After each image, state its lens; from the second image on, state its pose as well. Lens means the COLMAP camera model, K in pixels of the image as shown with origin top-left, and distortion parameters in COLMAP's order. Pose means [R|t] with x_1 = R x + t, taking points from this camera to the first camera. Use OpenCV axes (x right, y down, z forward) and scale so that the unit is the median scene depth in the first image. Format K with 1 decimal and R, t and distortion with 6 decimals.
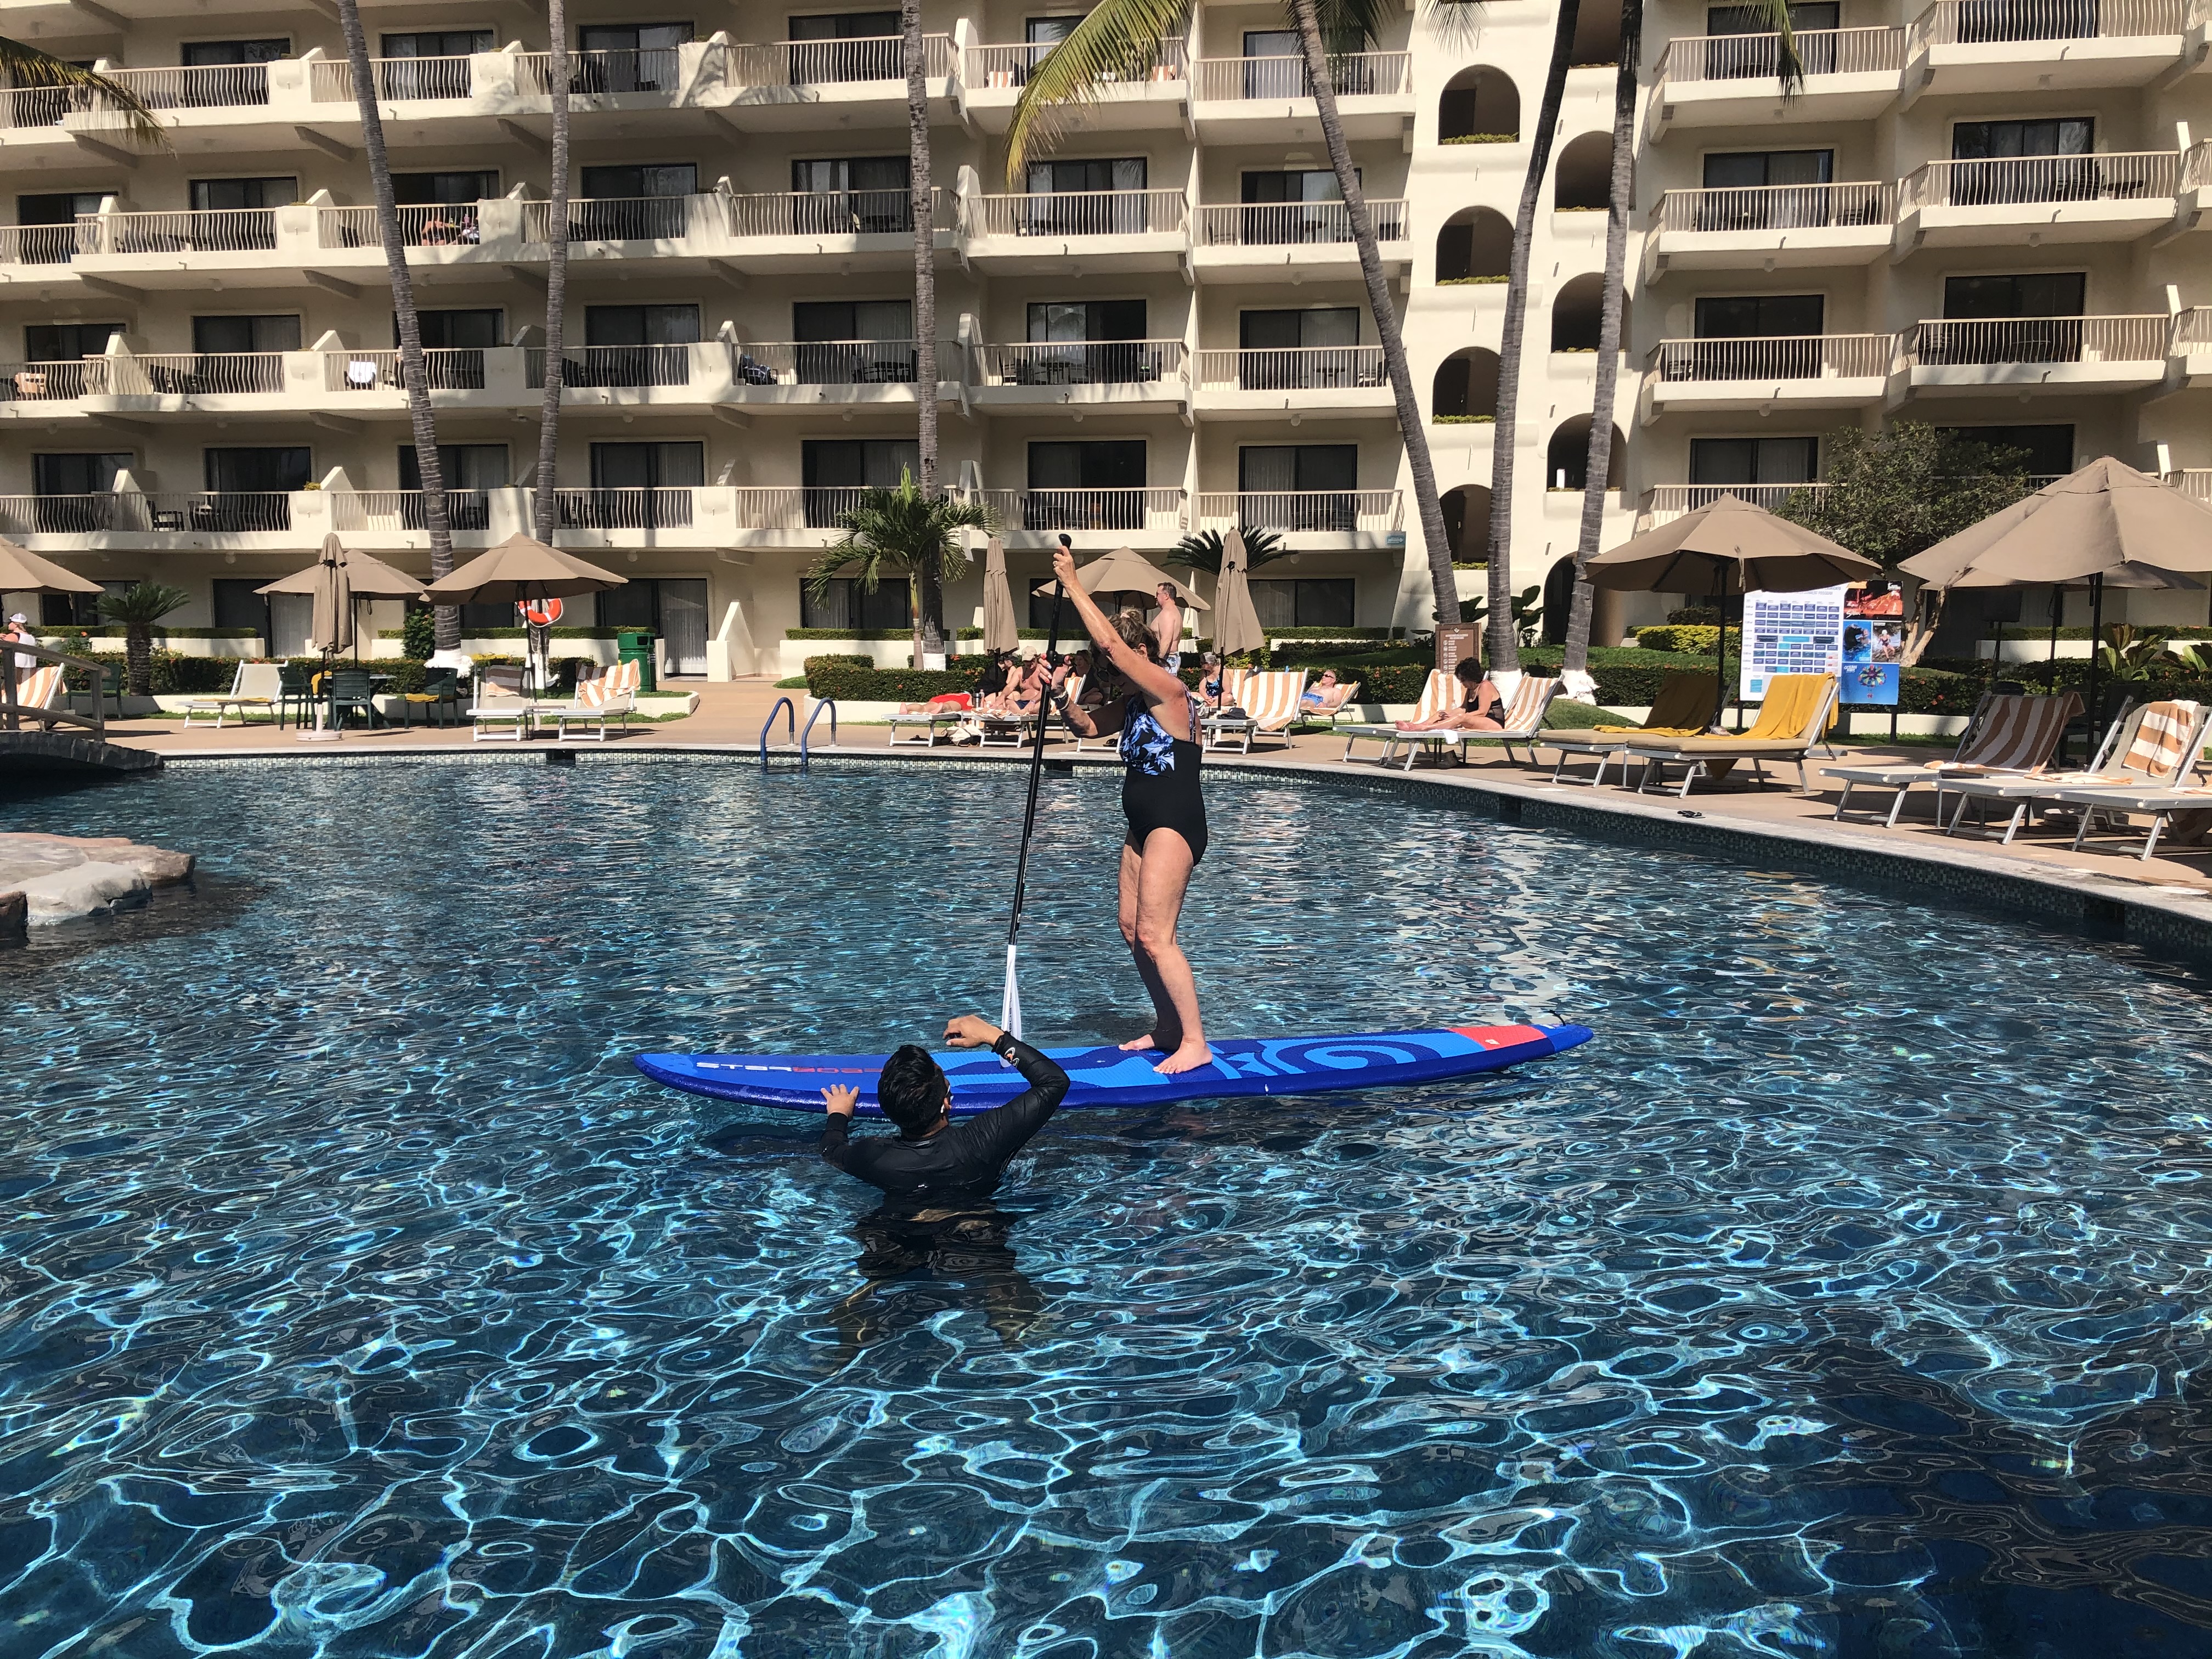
lens RADIAL K [[1809.1, 0, 1107.3], [0, 1809.1, 826.1], [0, 0, 1]] dist [0.029645, -0.010801]
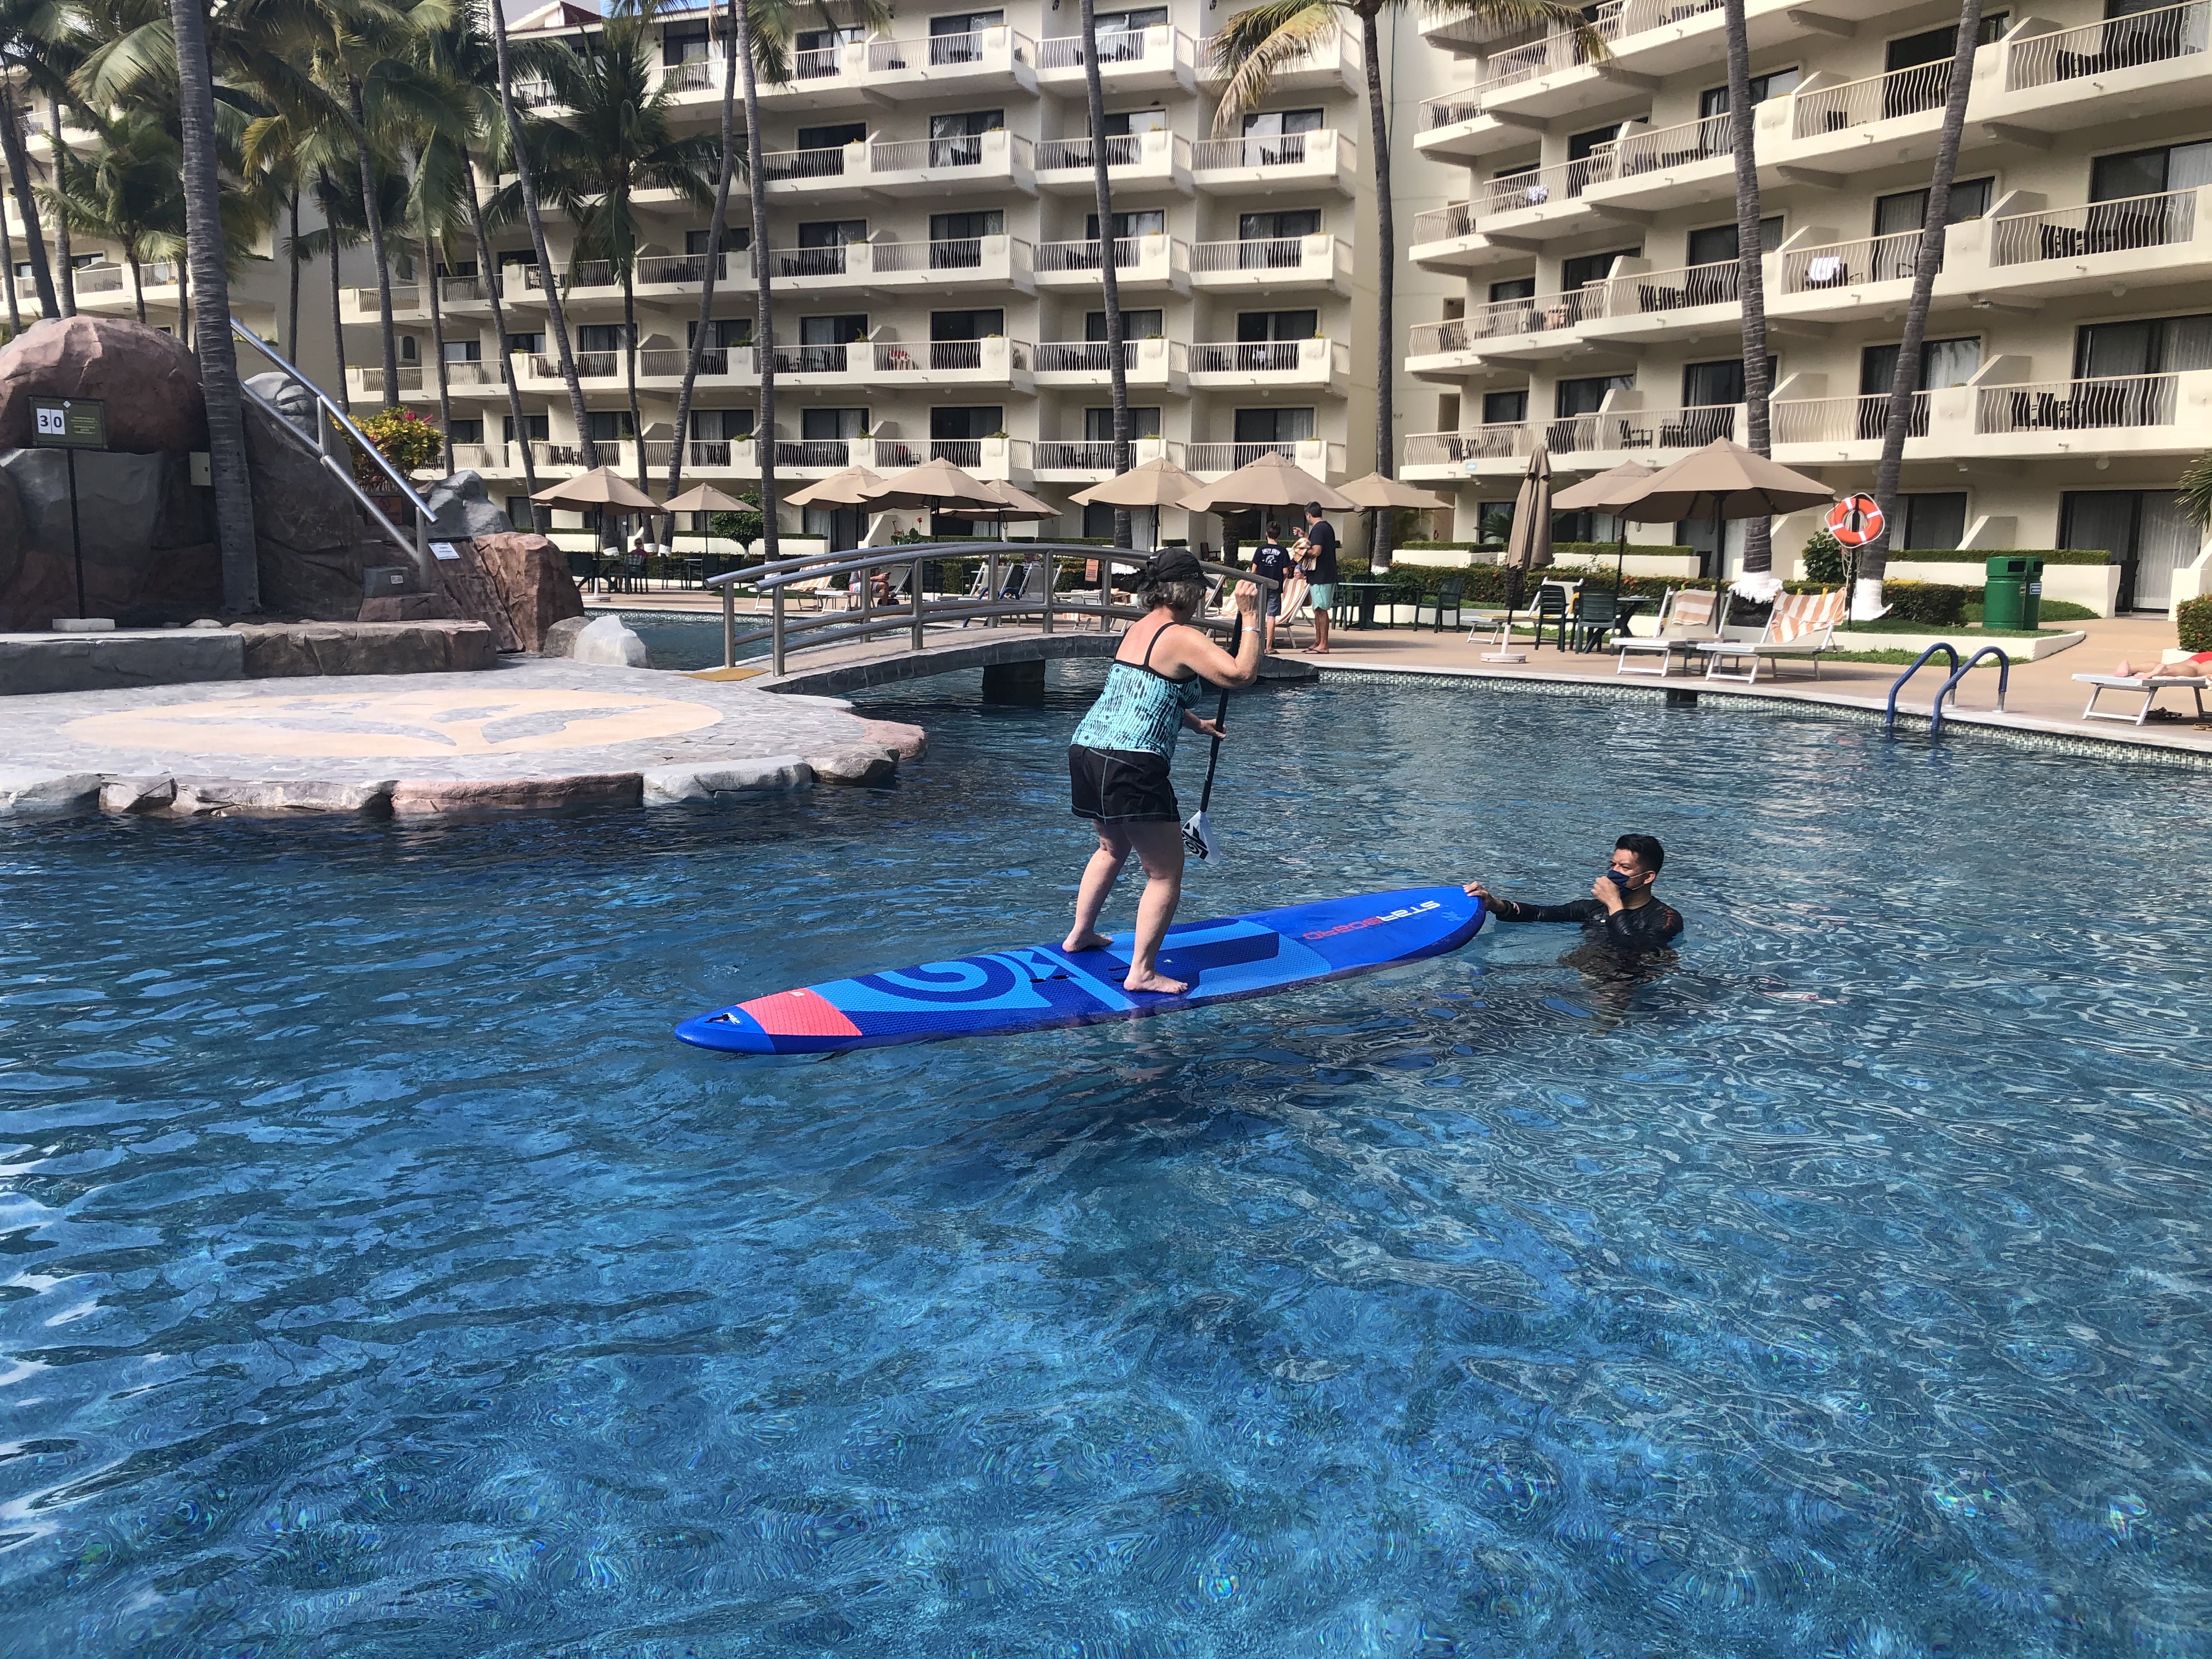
lens RADIAL K [[1809.1, 0, 1117.1], [0, 1809.1, 835.5], [0, 0, 1]] dist [0.029645, -0.010801]
pose [[0.618609, 0.137947, -0.773495, 0.151893], [-0.099653, 0.990291, 0.096913, -0.021313], [0.779354, 0.017130, 0.626350, 0.173511]]
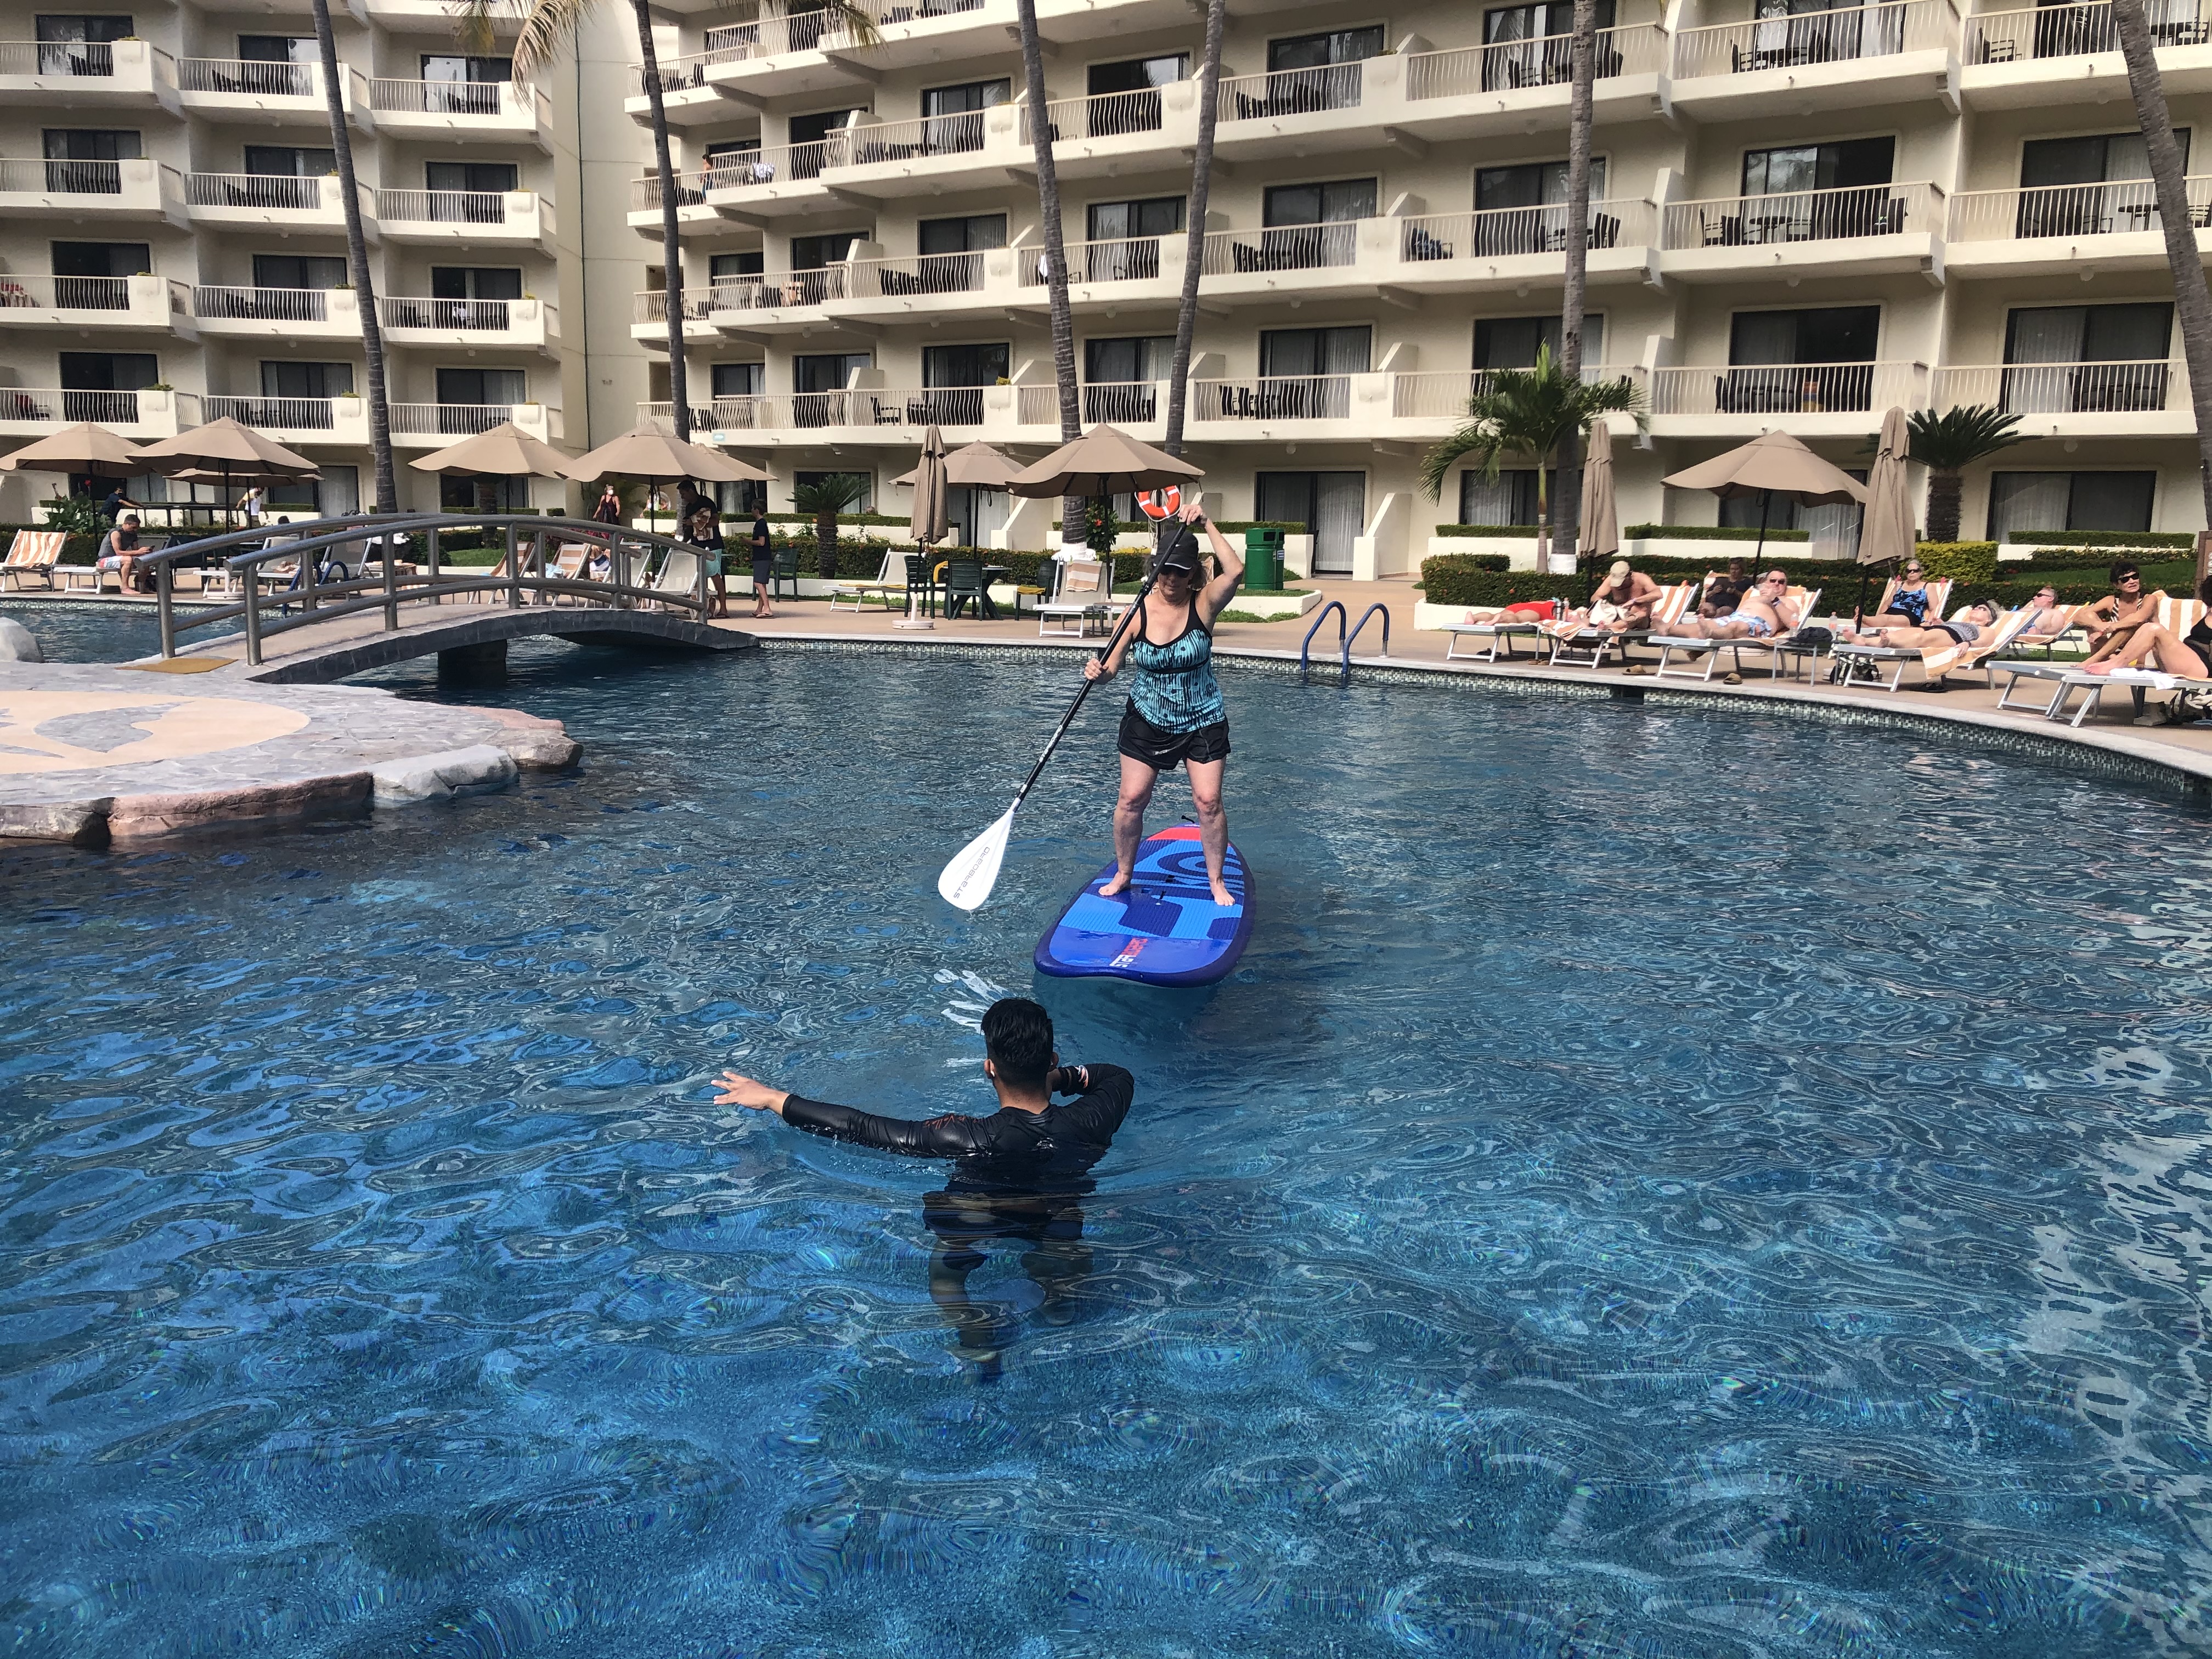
lens RADIAL K [[1809.1, 0, 1094.1], [0, 1809.1, 819.6], [0, 0, 1]] dist [0.029645, -0.010801]
pose [[0.909015, 0.083354, -0.408343, 0.065801], [-0.061457, 0.995893, 0.066480, -0.010456], [0.412207, -0.035336, 0.910405, 0.082196]]
